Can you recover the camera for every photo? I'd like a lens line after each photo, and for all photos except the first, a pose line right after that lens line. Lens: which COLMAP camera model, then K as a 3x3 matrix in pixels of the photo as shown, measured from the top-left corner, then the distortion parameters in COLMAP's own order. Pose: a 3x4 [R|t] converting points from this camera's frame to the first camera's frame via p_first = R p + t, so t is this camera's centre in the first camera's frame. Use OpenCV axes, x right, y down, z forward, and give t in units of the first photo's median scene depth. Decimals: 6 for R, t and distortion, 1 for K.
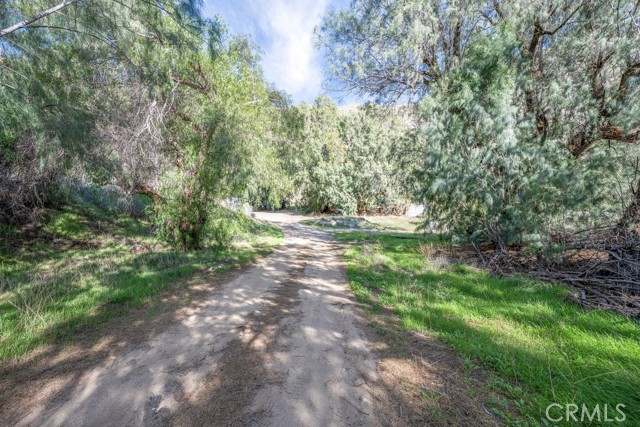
lens RADIAL K [[255.0, 0, 319.0], [0, 255.0, 216.0], [0, 0, 1]] dist [-0.001021, 0.000741]
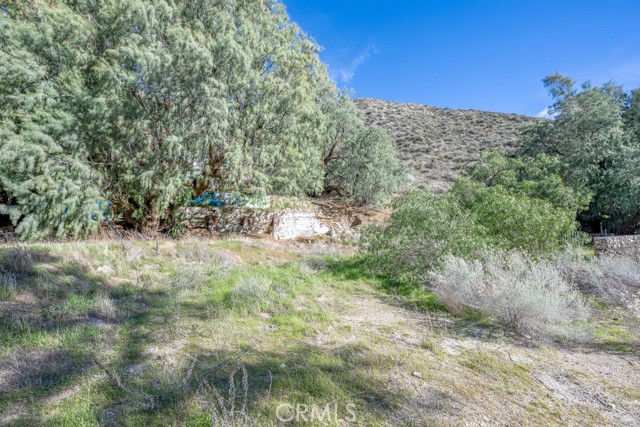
lens RADIAL K [[255.0, 0, 319.0], [0, 255.0, 216.0], [0, 0, 1]] dist [-0.001021, 0.000741]
pose [[0.822899, 0.051921, 0.565810, 0.181929], [-0.000435, 0.995873, -0.090752, 0.001796], [-0.568187, 0.074434, 0.819526, 0.673493]]
